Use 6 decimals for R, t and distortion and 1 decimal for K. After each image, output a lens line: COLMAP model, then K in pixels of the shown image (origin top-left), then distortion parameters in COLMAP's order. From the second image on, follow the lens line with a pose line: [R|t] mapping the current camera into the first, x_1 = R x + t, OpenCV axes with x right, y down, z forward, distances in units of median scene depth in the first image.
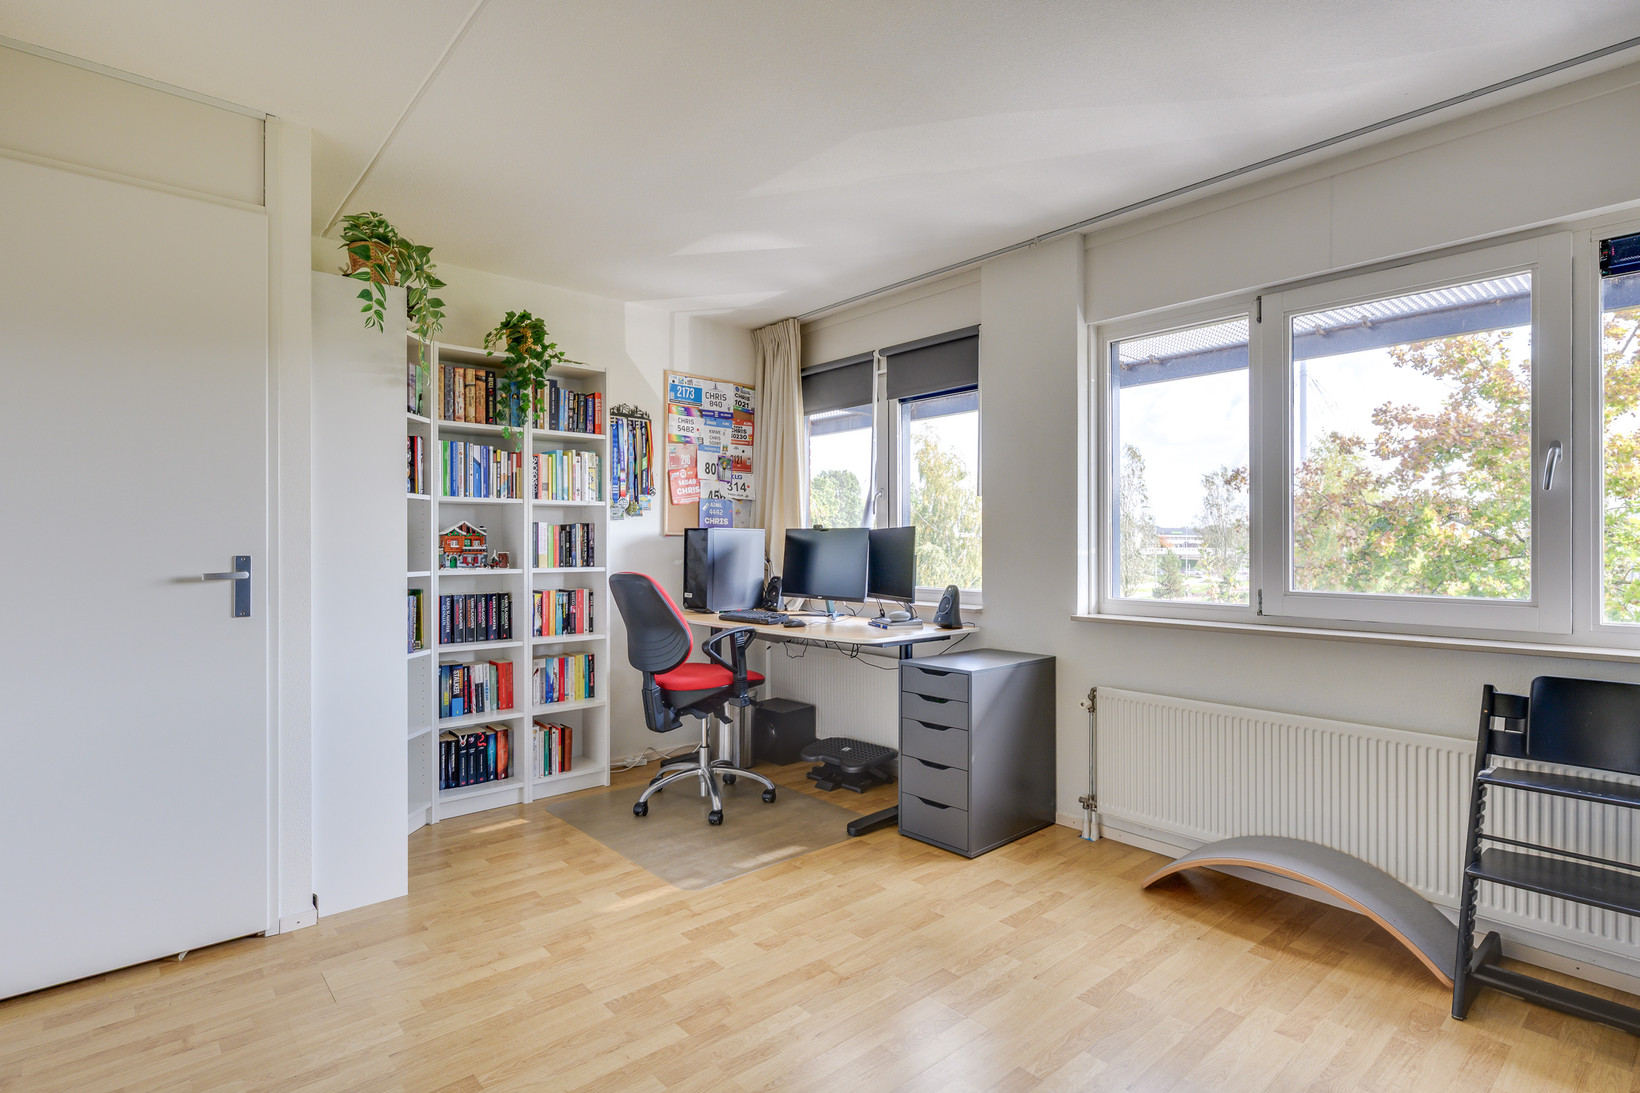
lens RADIAL K [[825.8, 0, 813.5], [0, 825.8, 543.3], [0, 0, 1]] dist [-0.000760, -0.000556]
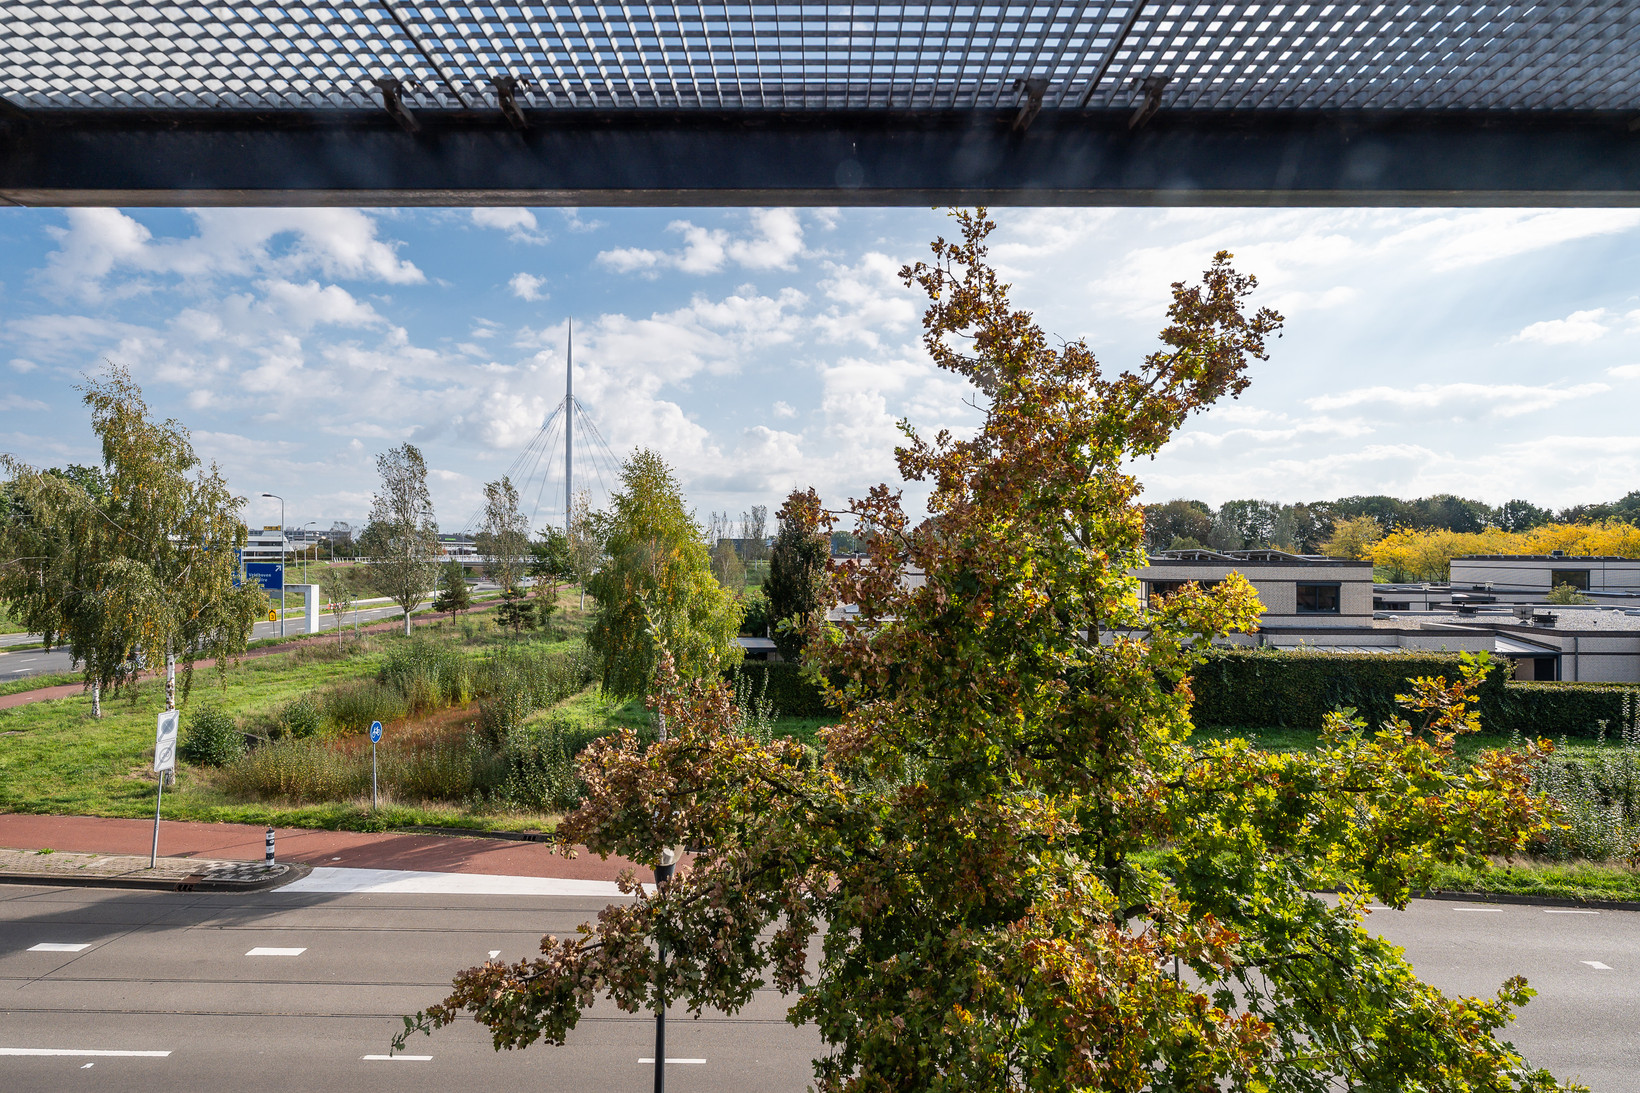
lens RADIAL K [[798.3, 0, 830.4], [0, 798.3, 541.4], [0, 0, 1]] dist [-0.000037, -0.000233]
pose [[0.646997, 0.013146, 0.762379, 0.139230], [-0.006778, 0.999911, -0.011489, -0.086715], [-0.762462, 0.002266, 0.647029, 1.171823]]
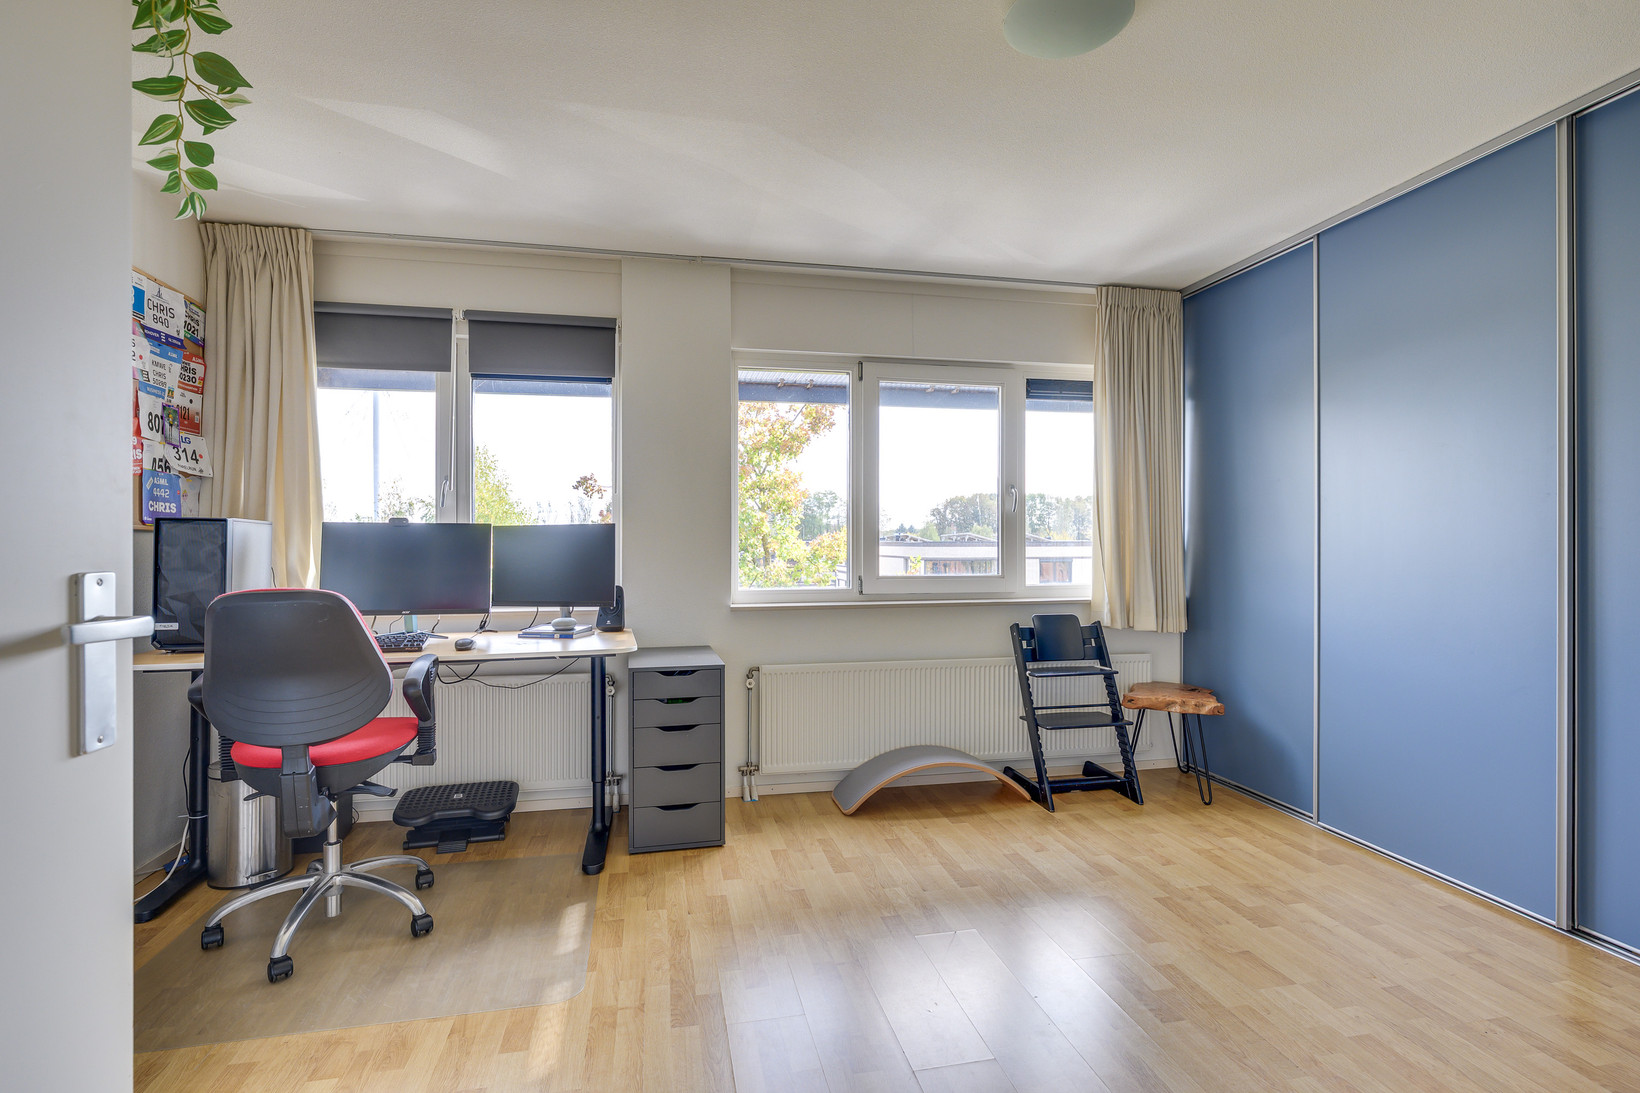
lens RADIAL K [[798.3, 0, 830.4], [0, 798.3, 541.4], [0, 0, 1]] dist [-0.000037, -0.000233]
pose [[0.475584, 0.001343, 0.879669, -0.579332], [0.000679, 0.999998, -0.001894, 0.001146], [-0.879670, 0.001499, 0.475582, 0.371615]]
